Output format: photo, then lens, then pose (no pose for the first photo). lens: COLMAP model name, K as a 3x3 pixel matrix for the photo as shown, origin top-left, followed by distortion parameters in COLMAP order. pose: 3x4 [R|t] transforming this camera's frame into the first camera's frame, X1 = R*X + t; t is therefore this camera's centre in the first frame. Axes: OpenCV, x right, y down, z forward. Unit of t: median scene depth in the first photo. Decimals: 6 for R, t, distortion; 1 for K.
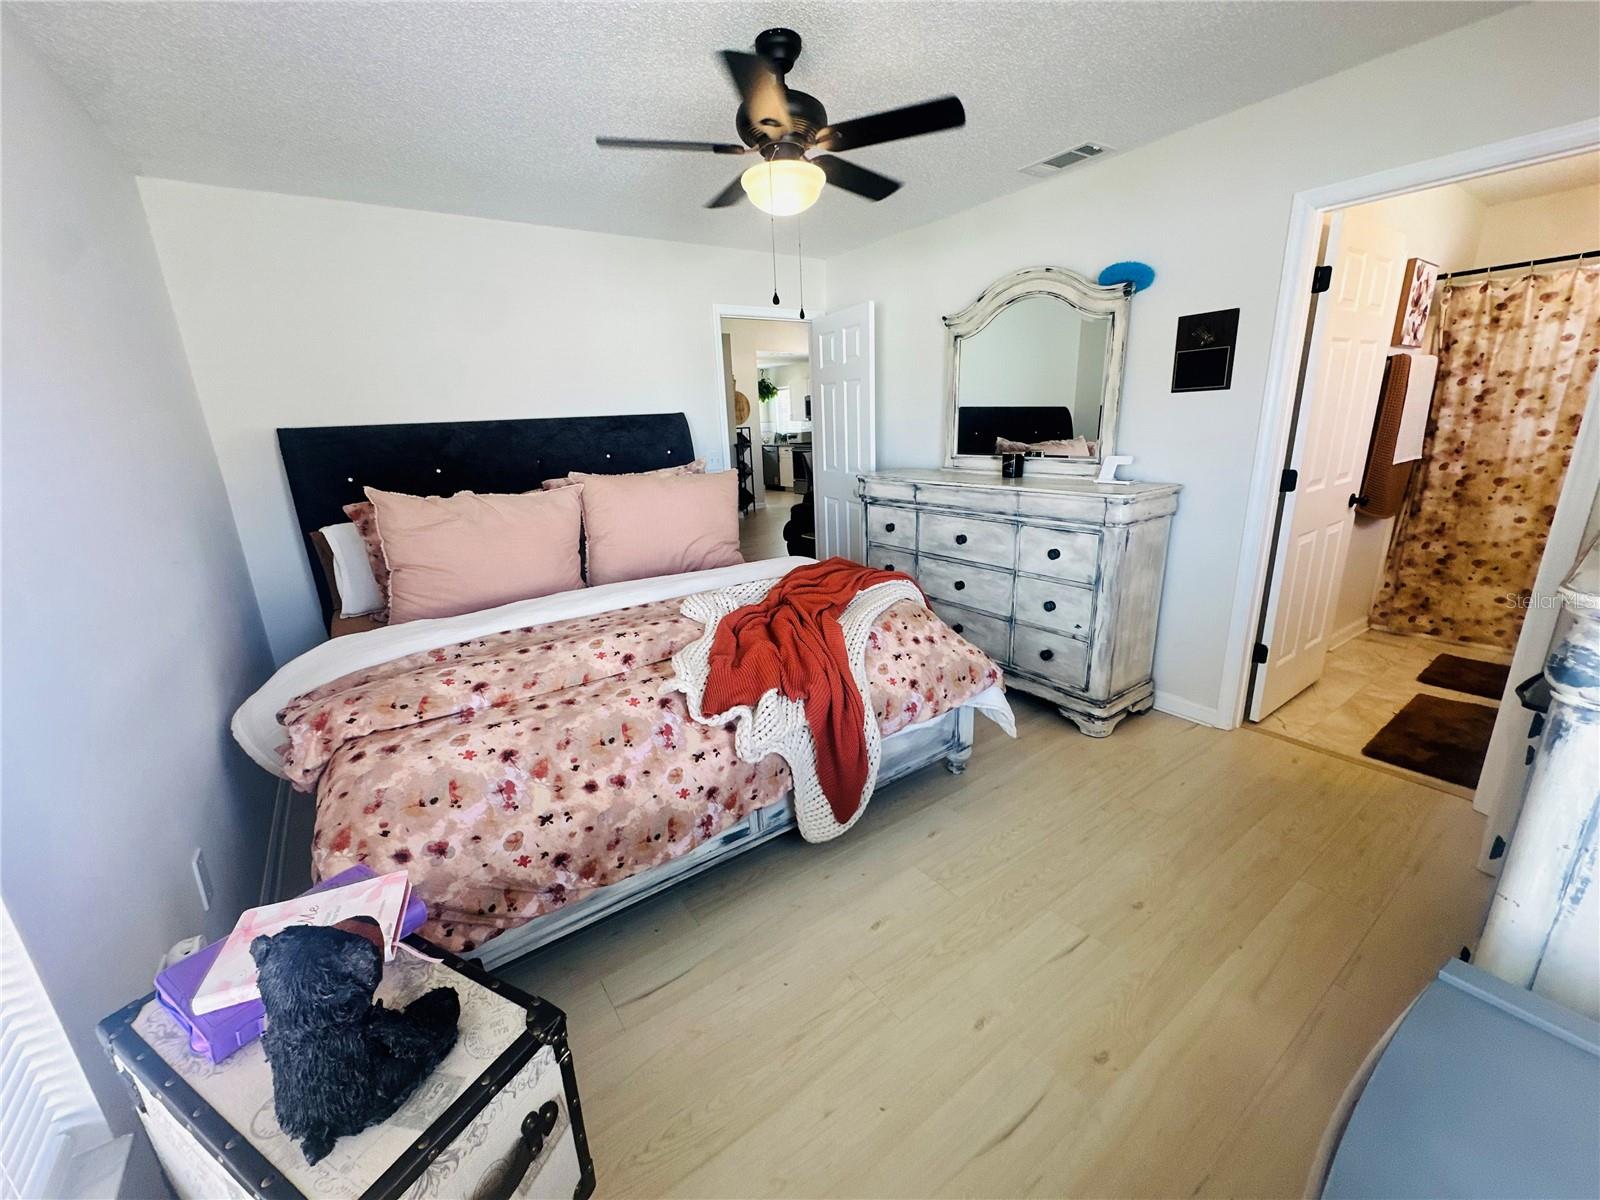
lens RADIAL K [[639.2, 0, 796.1], [0, 639.2, 602.8], [0, 0, 1]] dist [-0.001867, 0.000328]
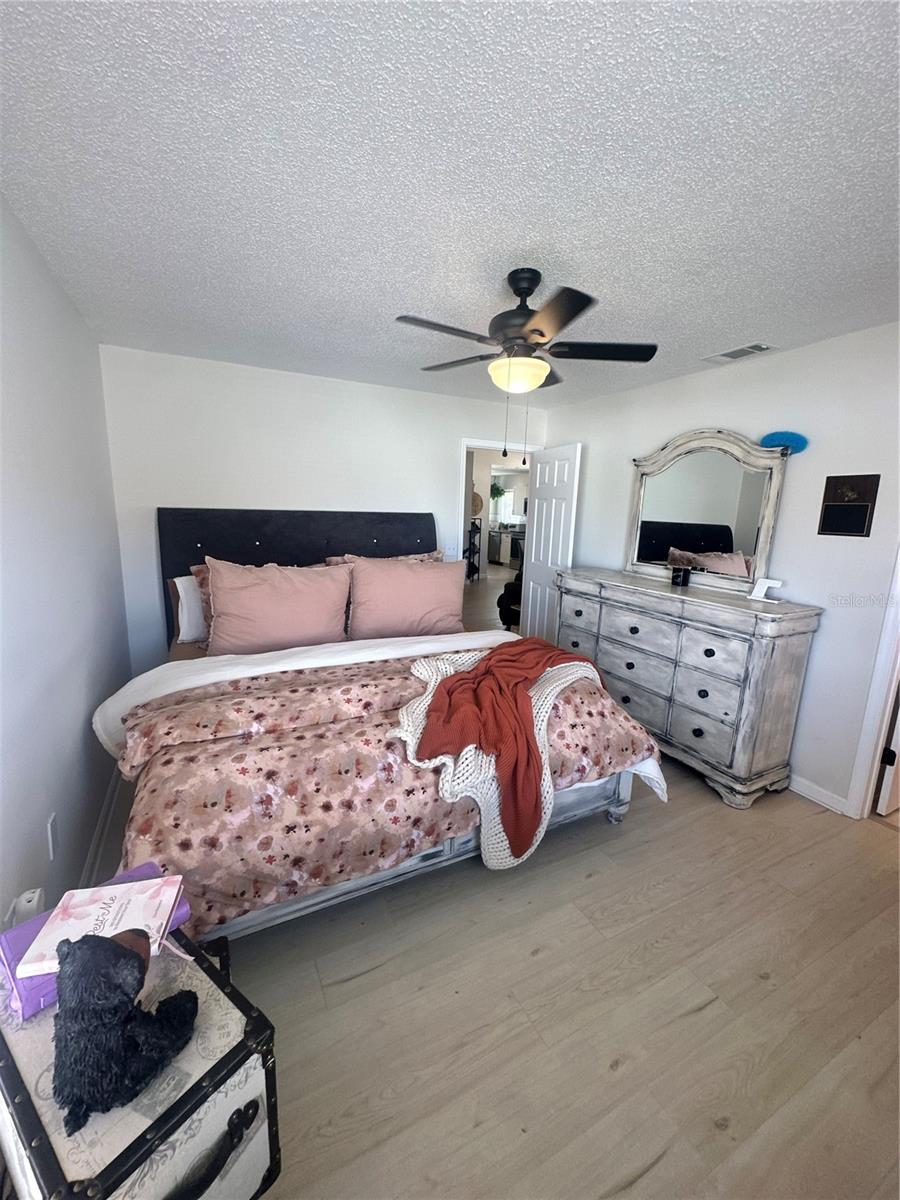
lens RADIAL K [[479.4, 0, 448.3], [0, 479.4, 600.9], [0, 0, 1]] dist [-0.001867, 0.000328]
pose [[0.987464, 0.098414, -0.123405, 0.004558], [-0.108595, 0.990968, -0.078669, -0.050942], [0.114548, 0.091084, 0.989233, 0.005781]]
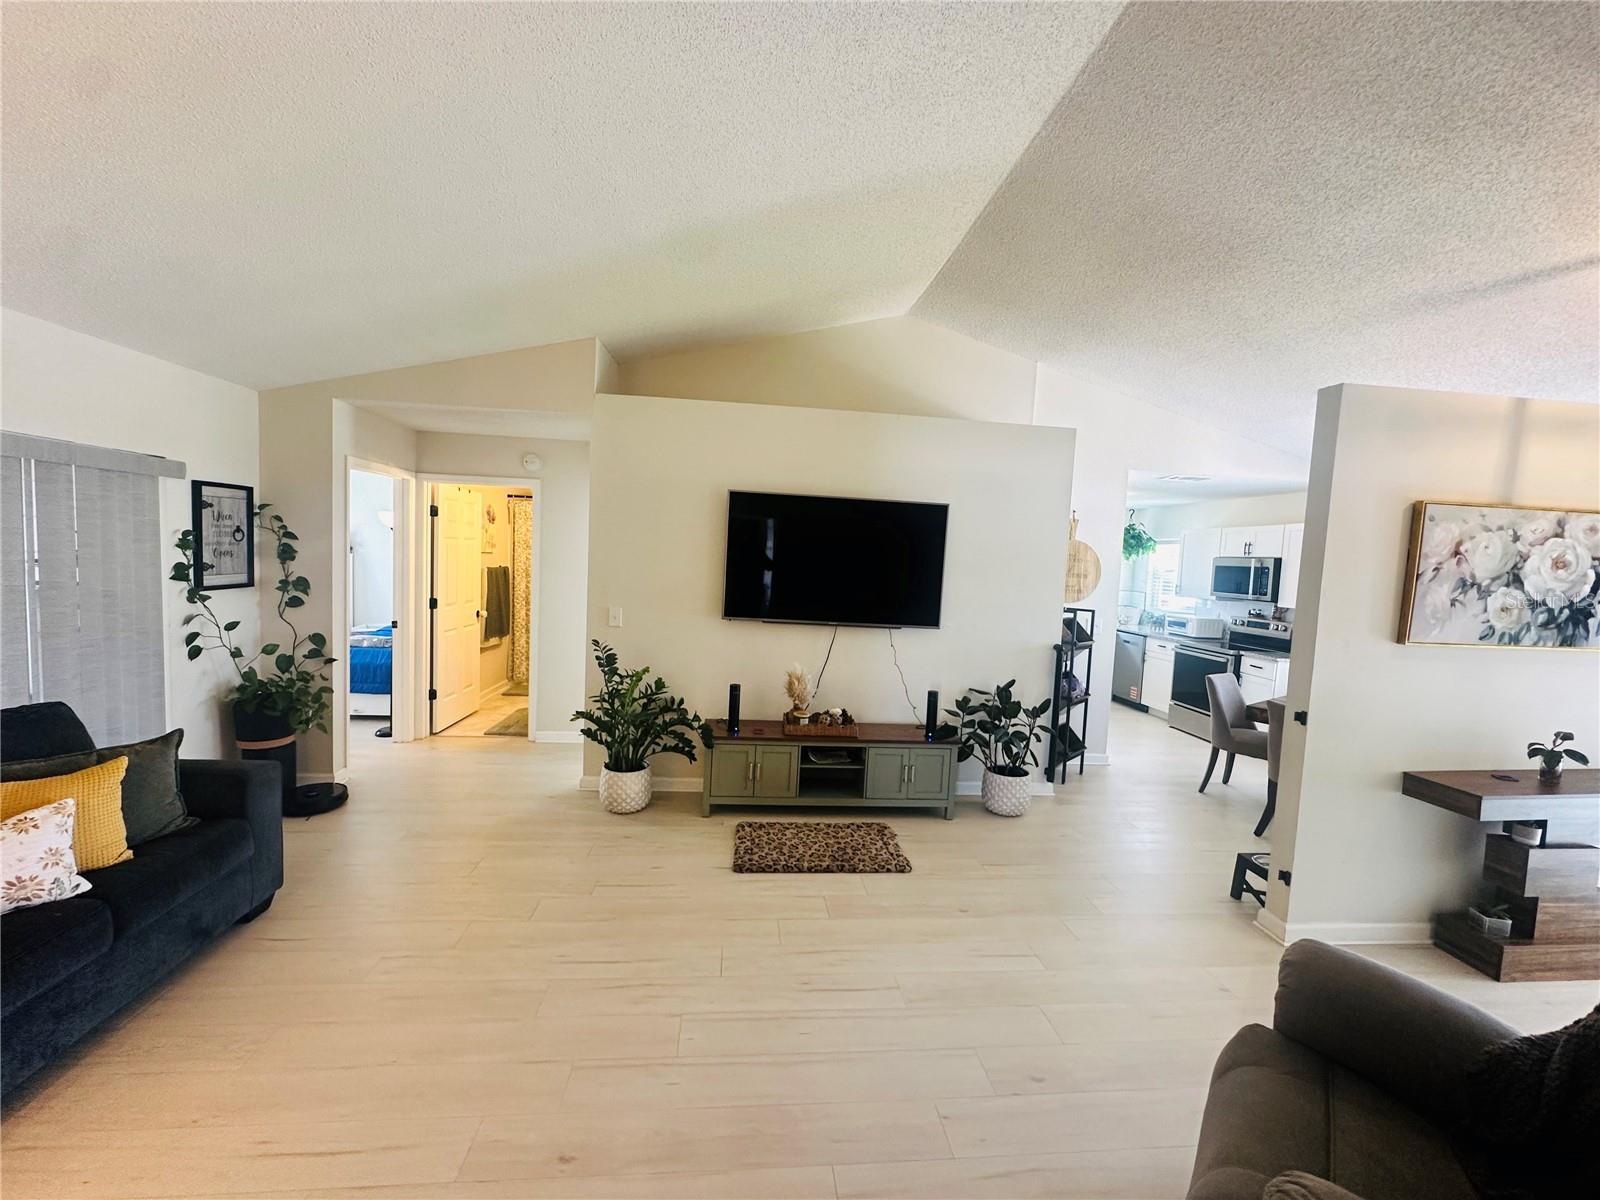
lens RADIAL K [[639.2, 0, 792.3], [0, 639.2, 597.1], [0, 0, 1]] dist [-0.001867, 0.000328]
pose [[0.863100, 0.115173, -0.491725, -0.115012], [-0.218349, 0.963046, -0.157691, -0.559701], [0.455392, 0.243471, 0.856353, 1.675422]]
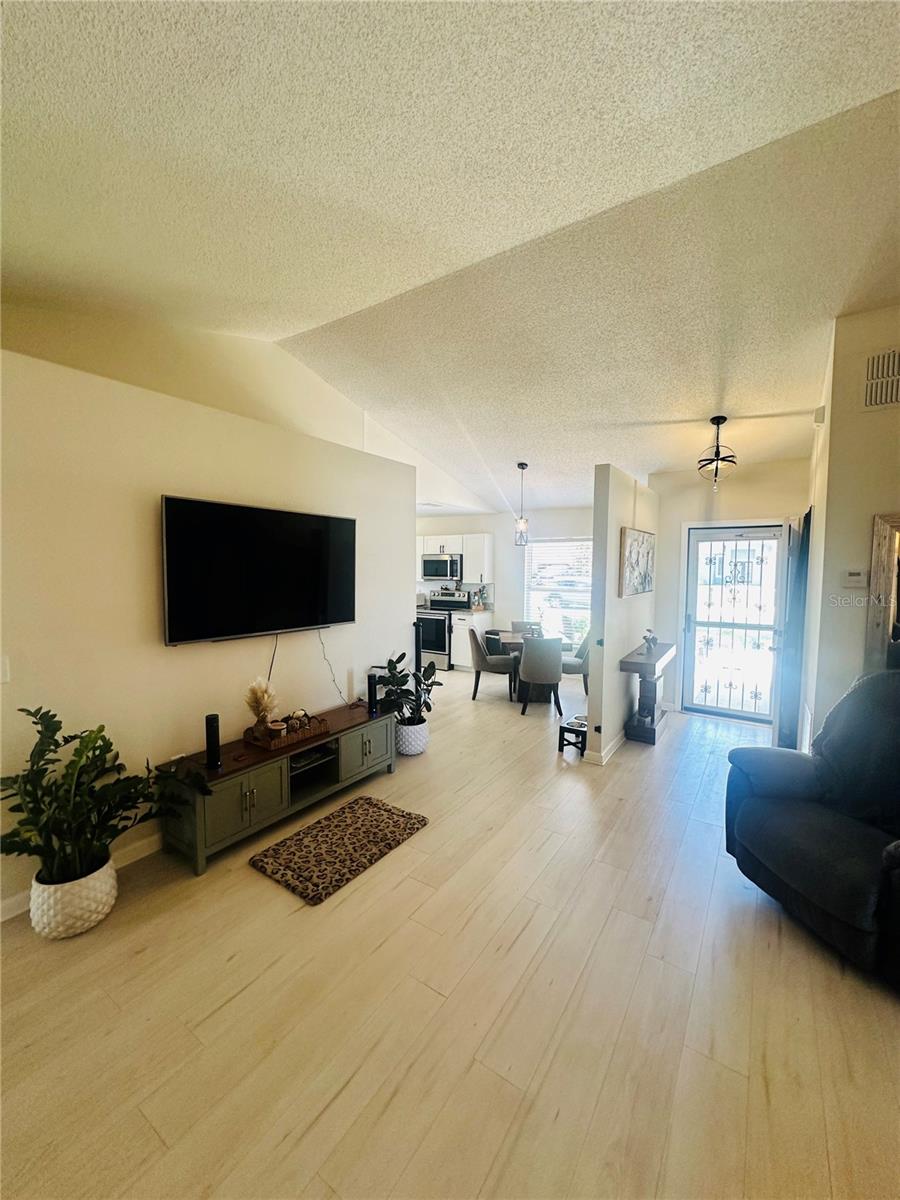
lens RADIAL K [[479.4, 0, 450.4], [0, 479.4, 598.6], [0, 0, 1]] dist [-0.001867, 0.000328]
pose [[0.933836, 0.020668, 0.357103, -0.826190], [0.056704, 0.977152, -0.204836, -0.574222], [-0.353178, 0.211532, 0.911328, 1.798867]]
